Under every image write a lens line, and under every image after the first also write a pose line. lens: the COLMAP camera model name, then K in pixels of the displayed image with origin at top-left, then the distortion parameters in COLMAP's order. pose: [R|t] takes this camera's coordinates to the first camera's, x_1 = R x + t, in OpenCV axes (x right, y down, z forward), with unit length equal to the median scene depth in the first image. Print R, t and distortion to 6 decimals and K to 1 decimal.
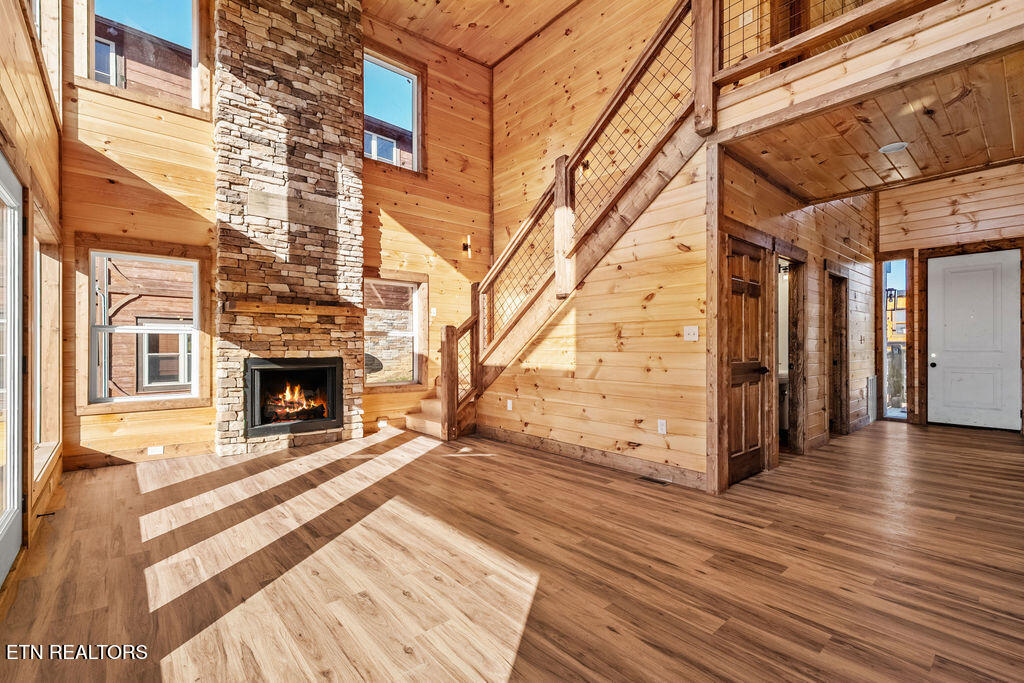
lens RADIAL K [[453.2, 0, 508.2], [0, 453.2, 346.6], [0, 0, 1]] dist [-0.001964, 0.000569]
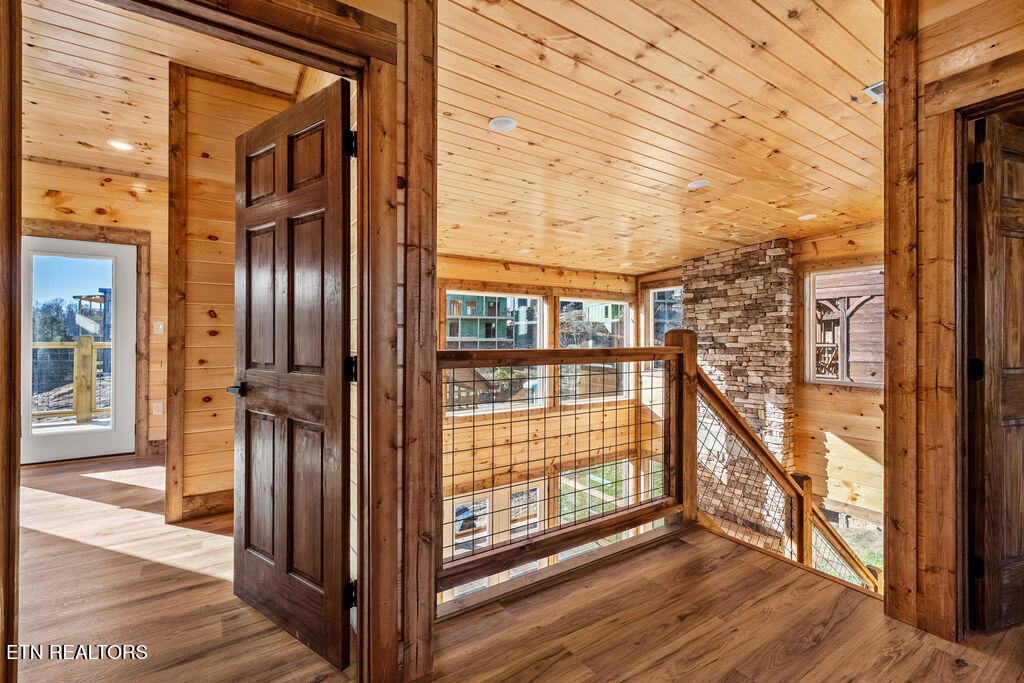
lens RADIAL K [[453.2, 0, 506.6], [0, 453.2, 333.3], [0, 0, 1]] dist [-0.001964, 0.000569]
pose [[-0.131498, -0.016001, -0.991187, 0.906382], [-0.006452, 0.999862, -0.015285, -0.603513], [0.991295, 0.004386, -0.131583, 0.564286]]
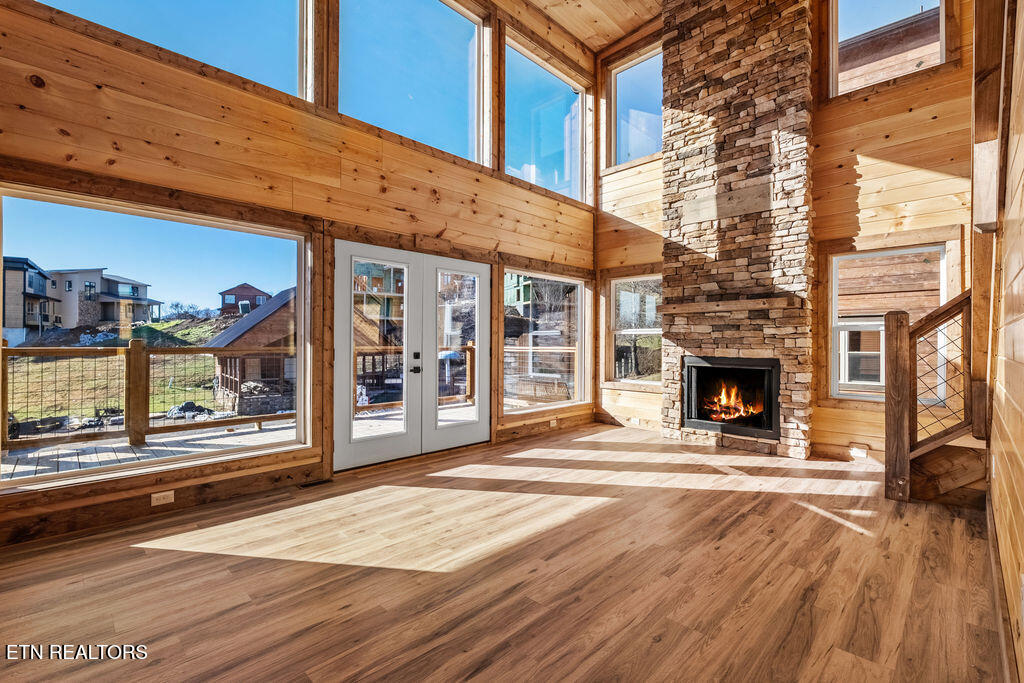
lens RADIAL K [[453.2, 0, 507.5], [0, 453.2, 340.9], [0, 0, 1]] dist [-0.001964, 0.000569]
pose [[0.069626, -0.003823, -0.997566, 0.485636], [-0.005559, 0.999976, -0.004220, -0.000778], [0.997558, 0.005839, 0.069603, 0.476996]]
